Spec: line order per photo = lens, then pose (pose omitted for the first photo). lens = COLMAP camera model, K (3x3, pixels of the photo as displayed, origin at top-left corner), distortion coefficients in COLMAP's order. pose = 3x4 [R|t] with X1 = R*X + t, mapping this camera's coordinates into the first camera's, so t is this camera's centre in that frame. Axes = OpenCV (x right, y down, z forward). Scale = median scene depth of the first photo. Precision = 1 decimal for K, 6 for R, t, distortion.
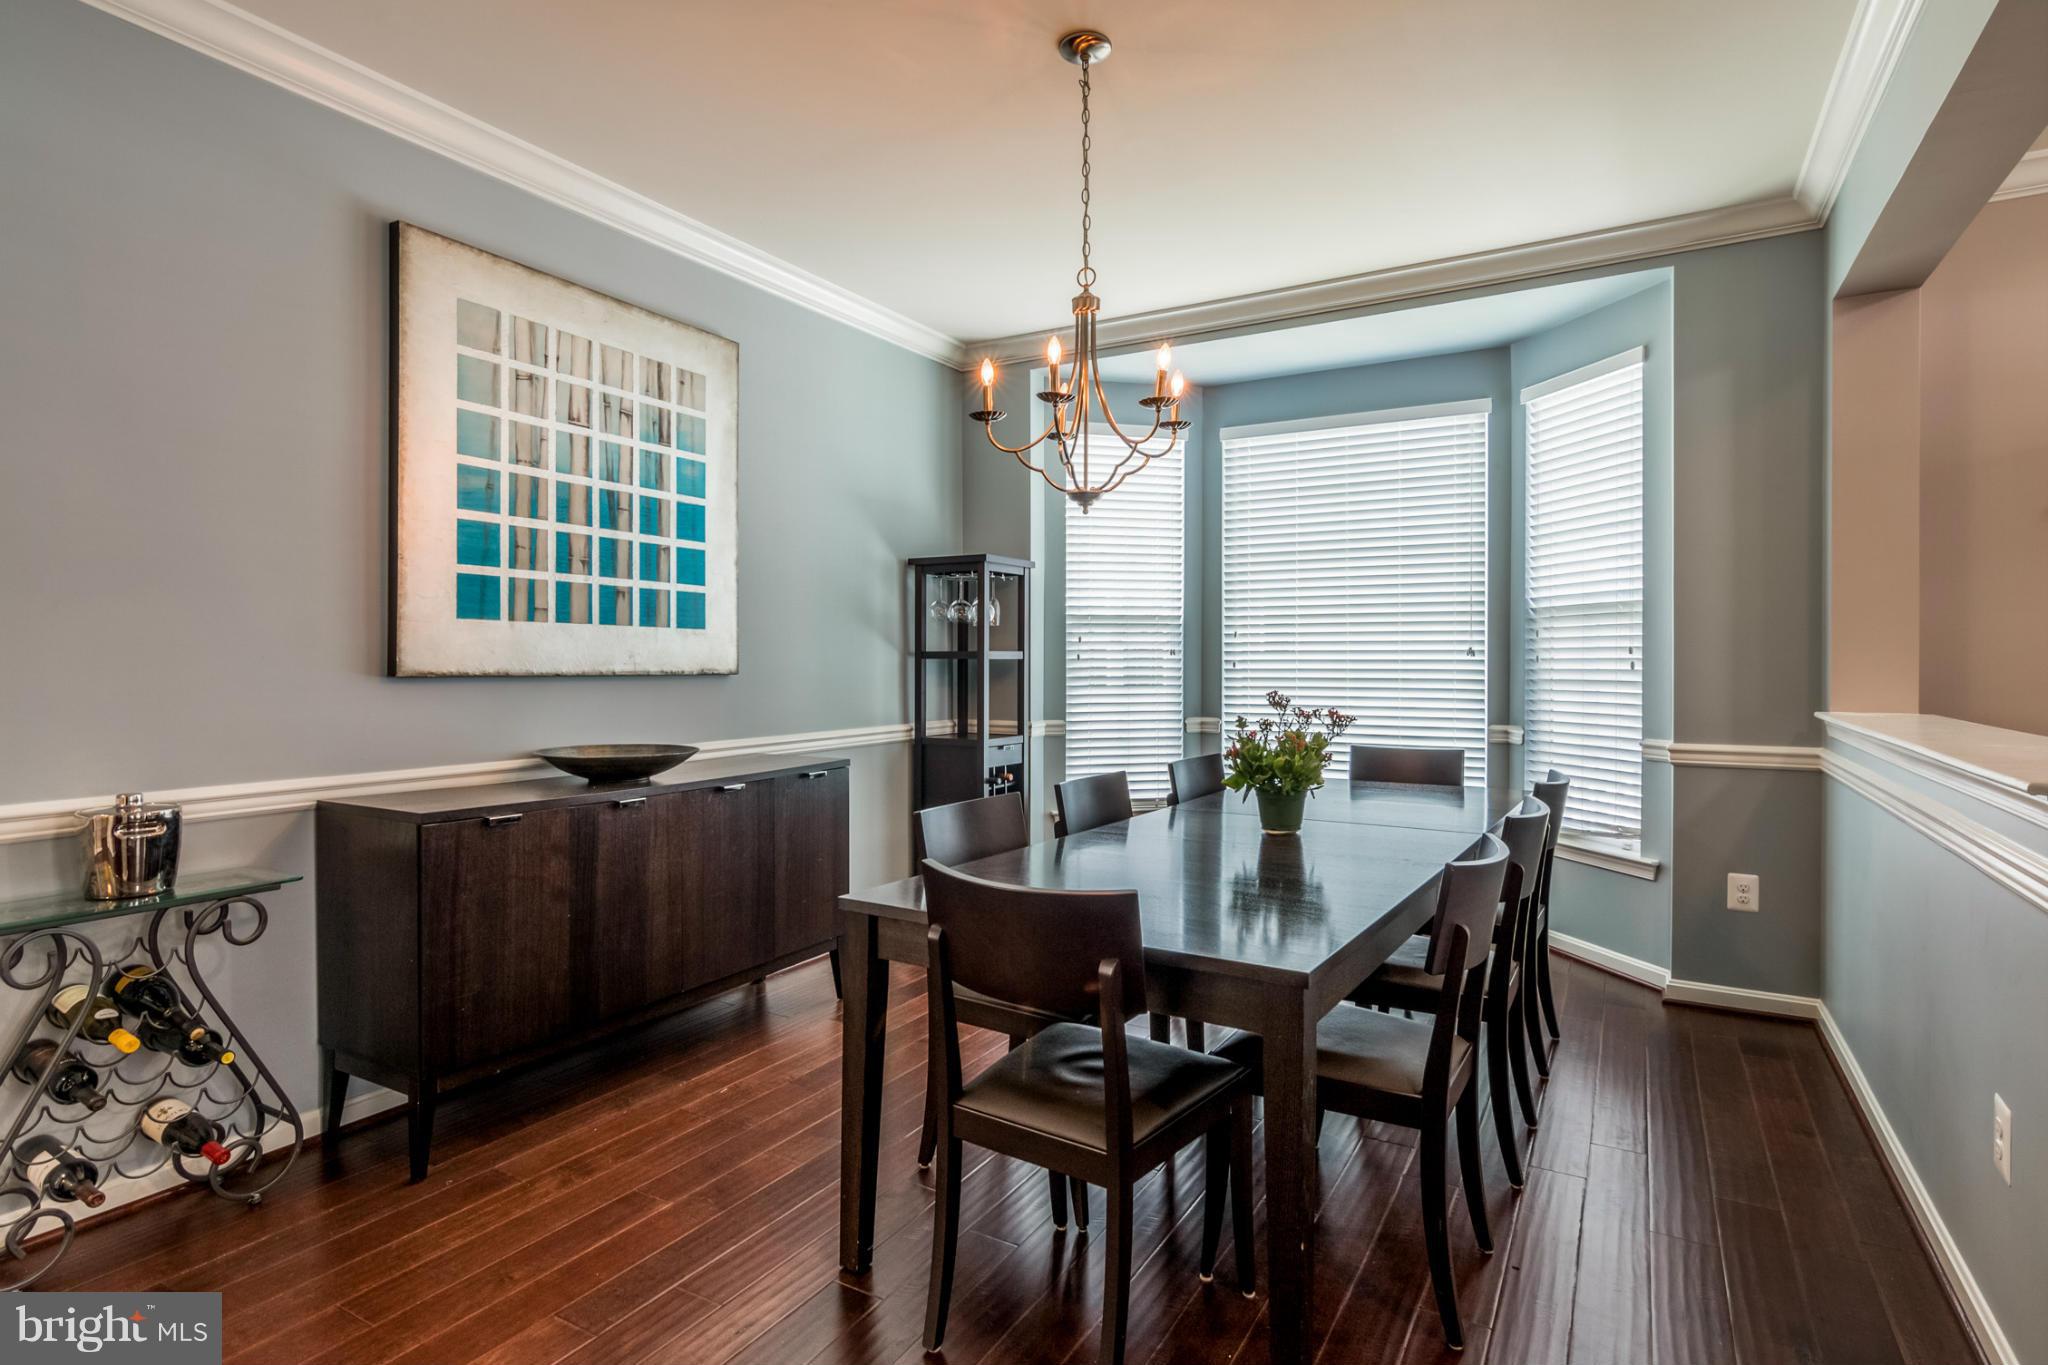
lens RADIAL K [[1047.4, 0, 1034.8], [0, 1047.4, 676.3], [0, 0, 1]] dist [-0.006675, 0.002717]
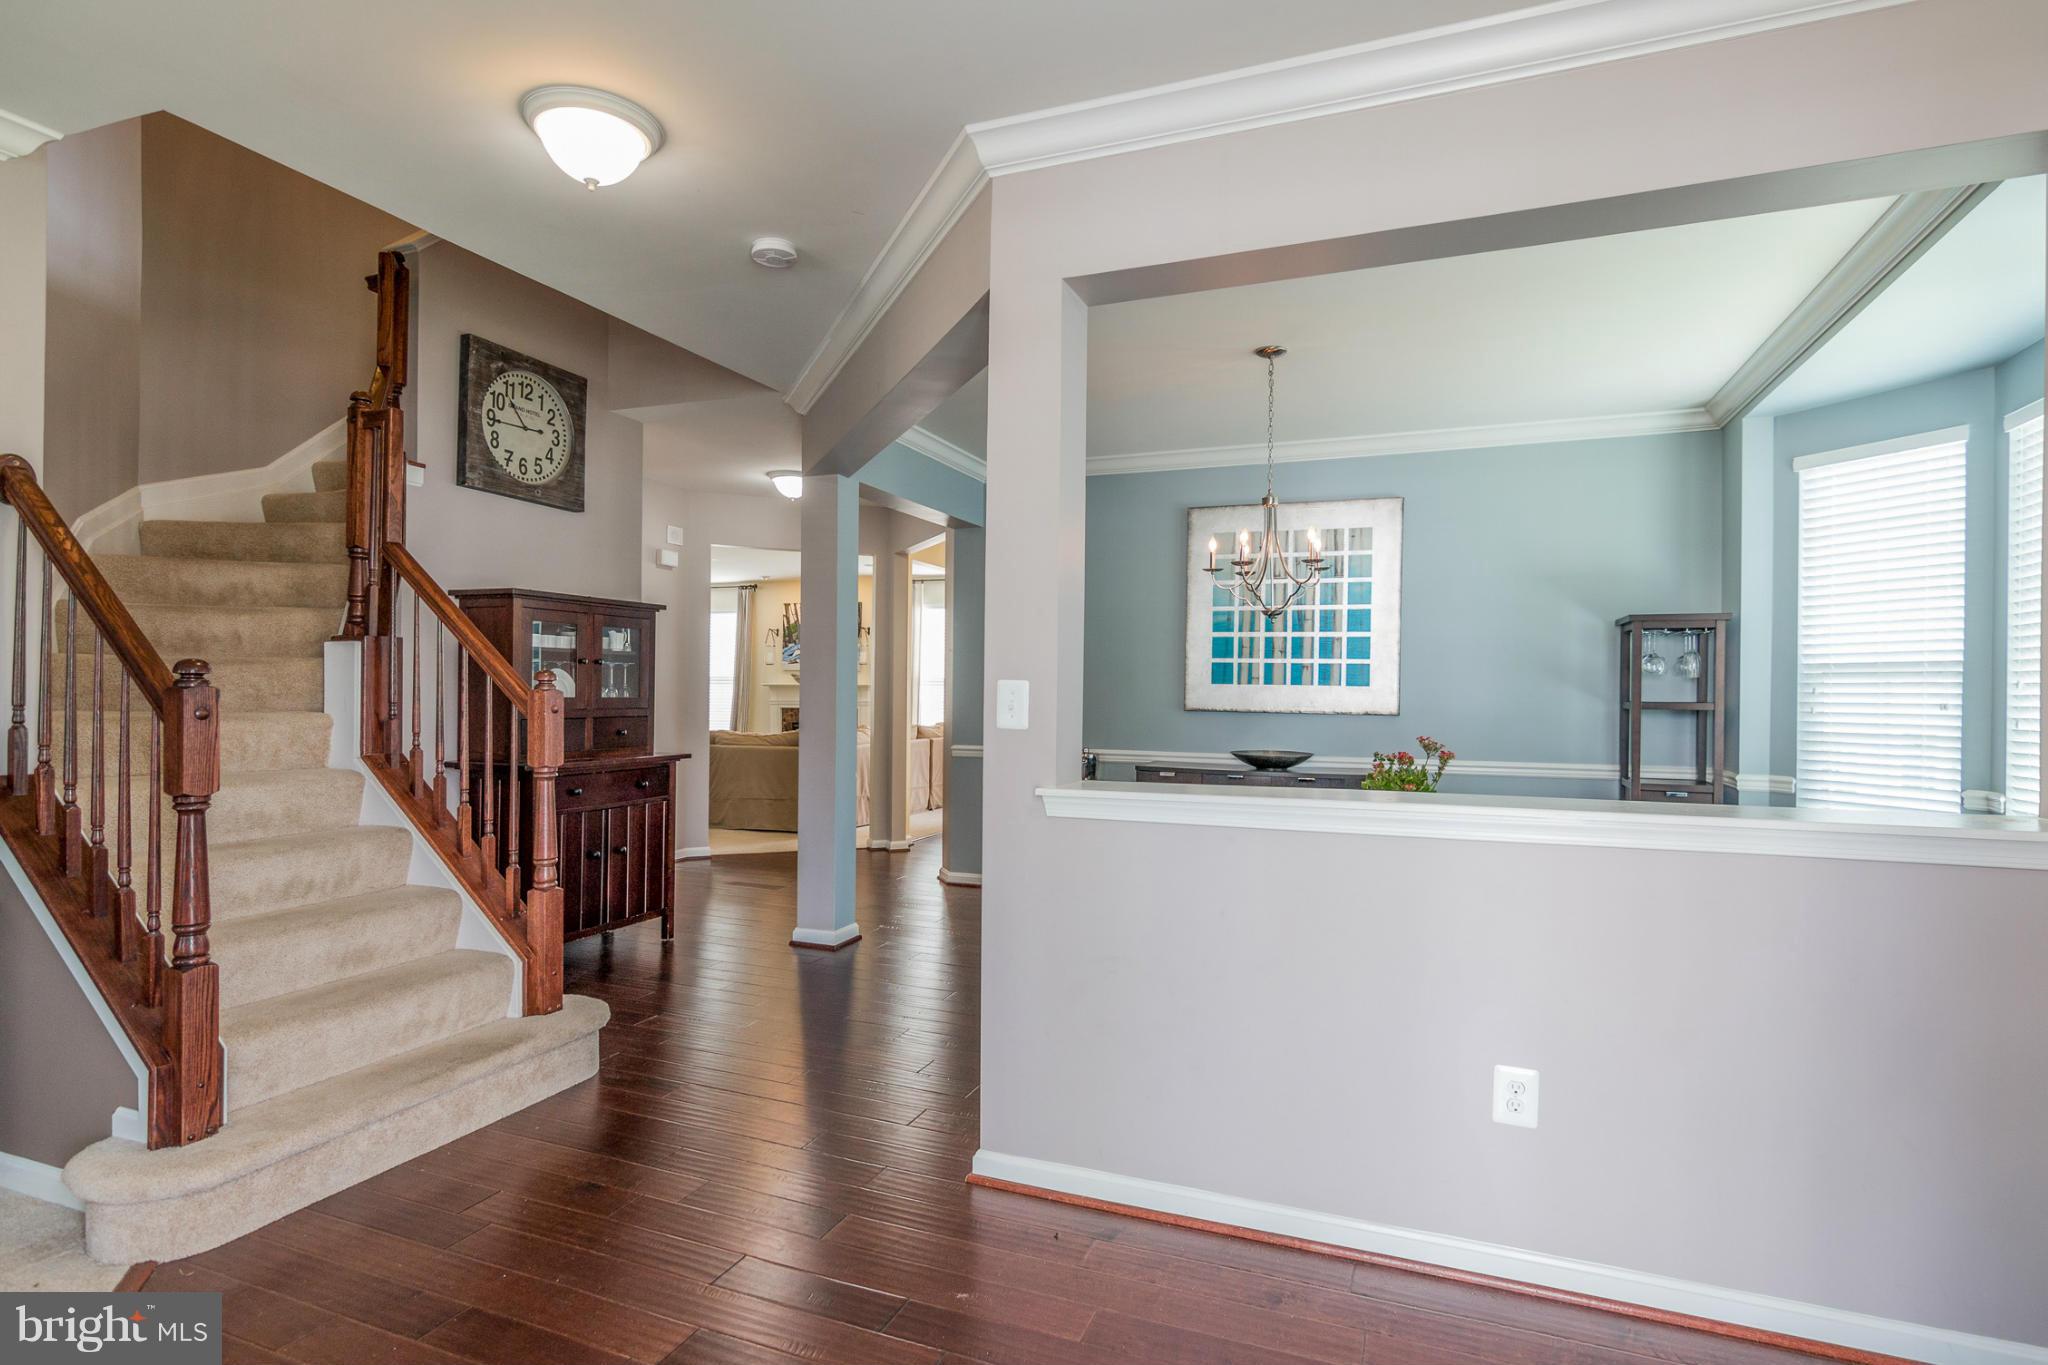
lens RADIAL K [[1047.4, 0, 1025.6], [0, 1047.4, 686.0], [0, 0, 1]] dist [-0.006675, 0.002717]
pose [[0.130046, 0.001119, -0.991507, 1.254260], [-0.024058, 0.999709, -0.002027, -0.030837], [0.991216, 0.024117, 0.130035, 0.288021]]
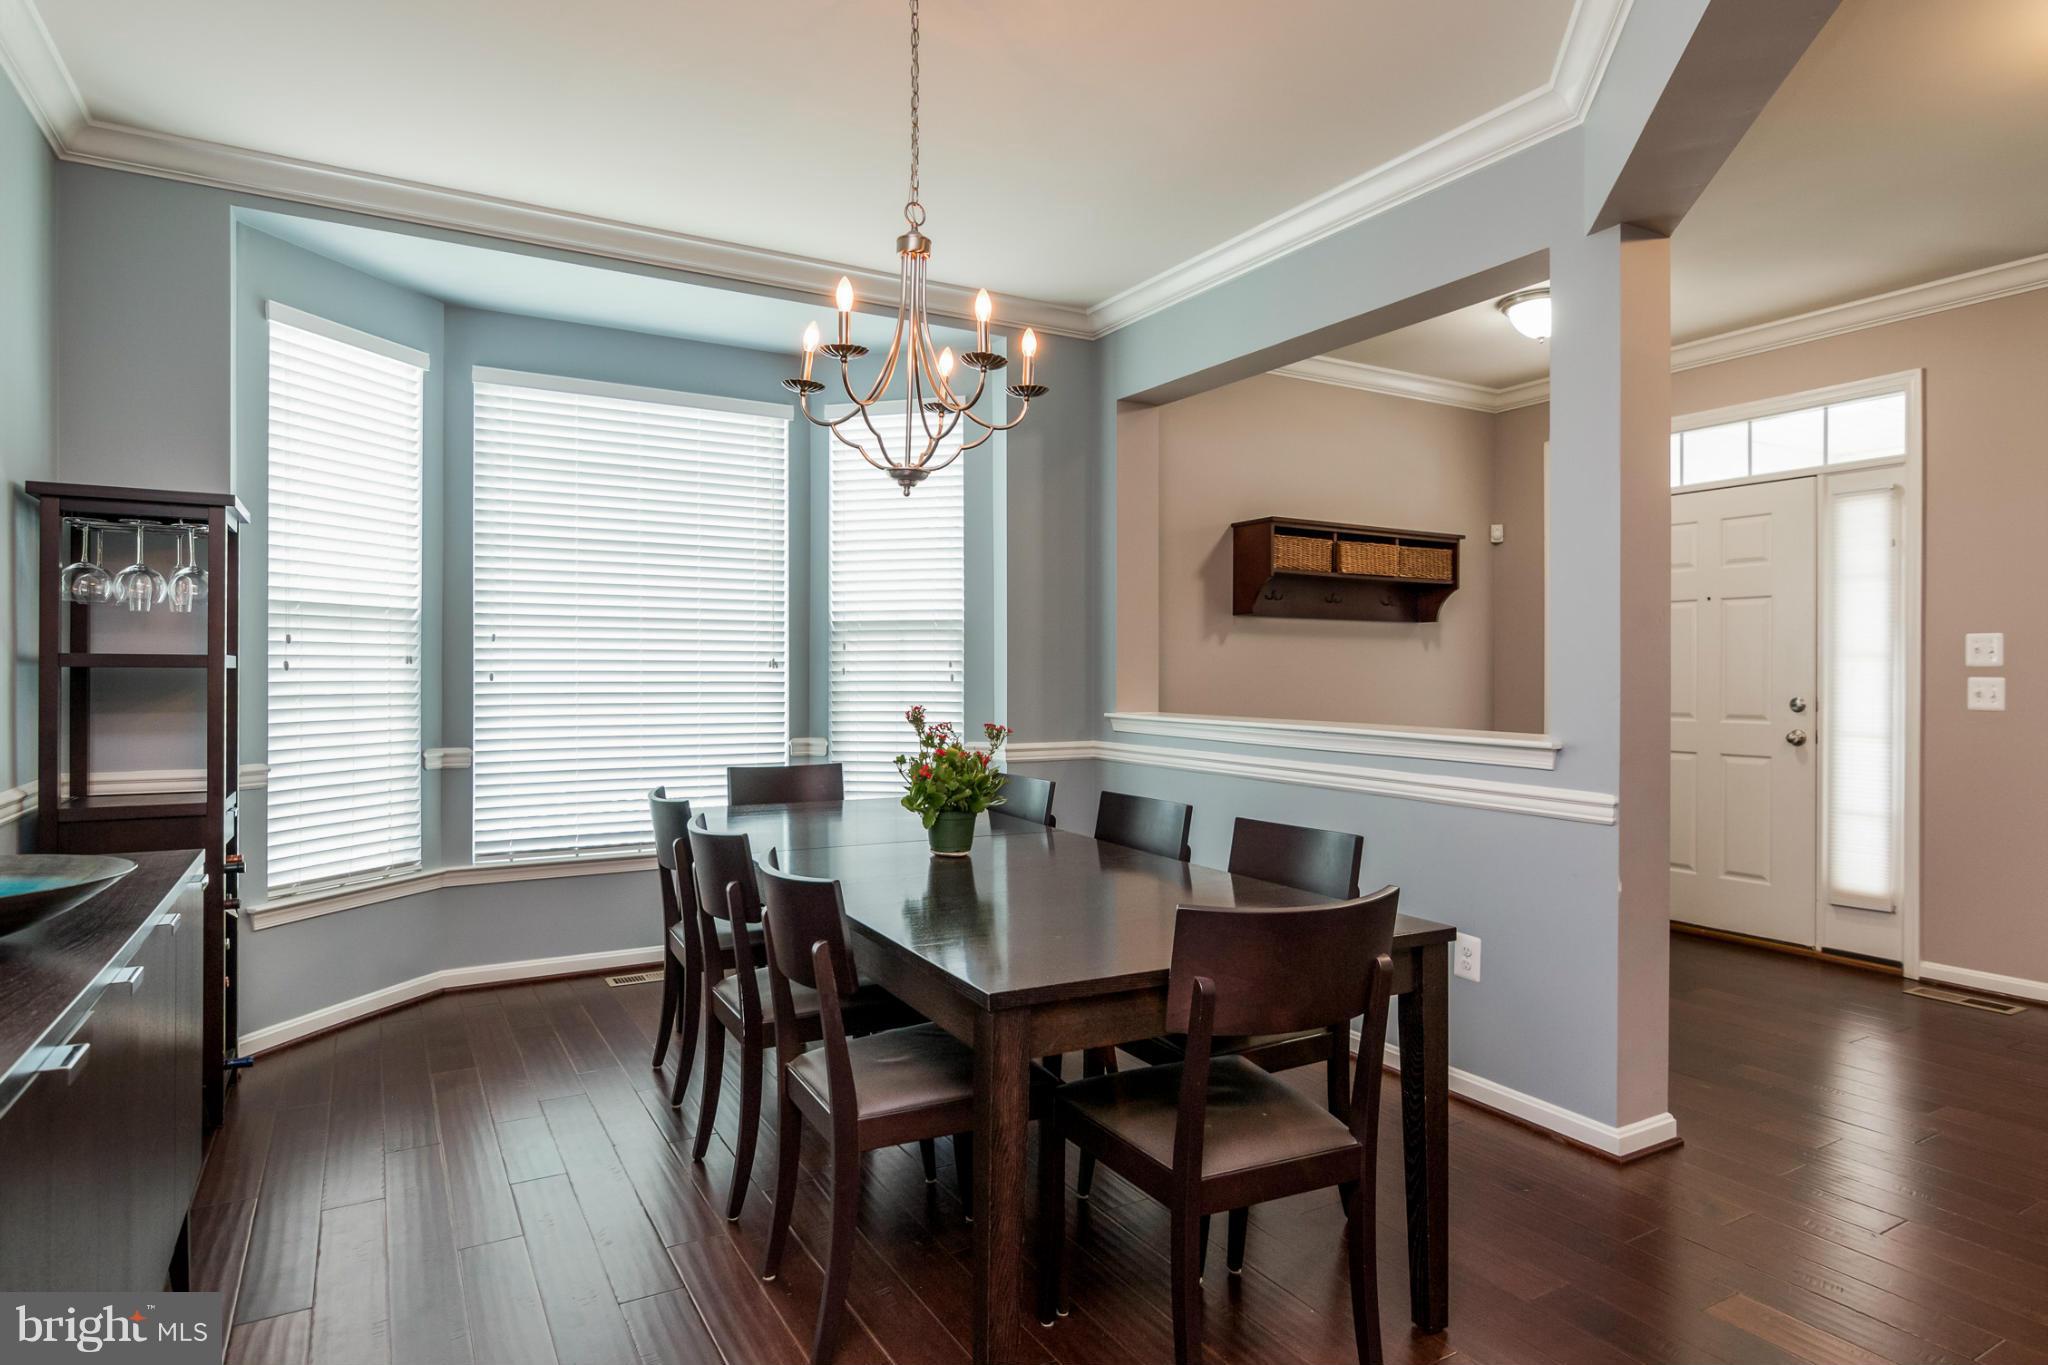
lens RADIAL K [[1185.3, 0, 1041.0], [0, 1185.3, 675.6], [0, 0, 1]] dist [0.025412, 0.000149]
pose [[0.498656, -0.000001, 0.866800, -0.545624], [0.008667, 0.999950, -0.004985, -0.006156], [-0.866757, 0.009998, 0.498631, 0.316651]]
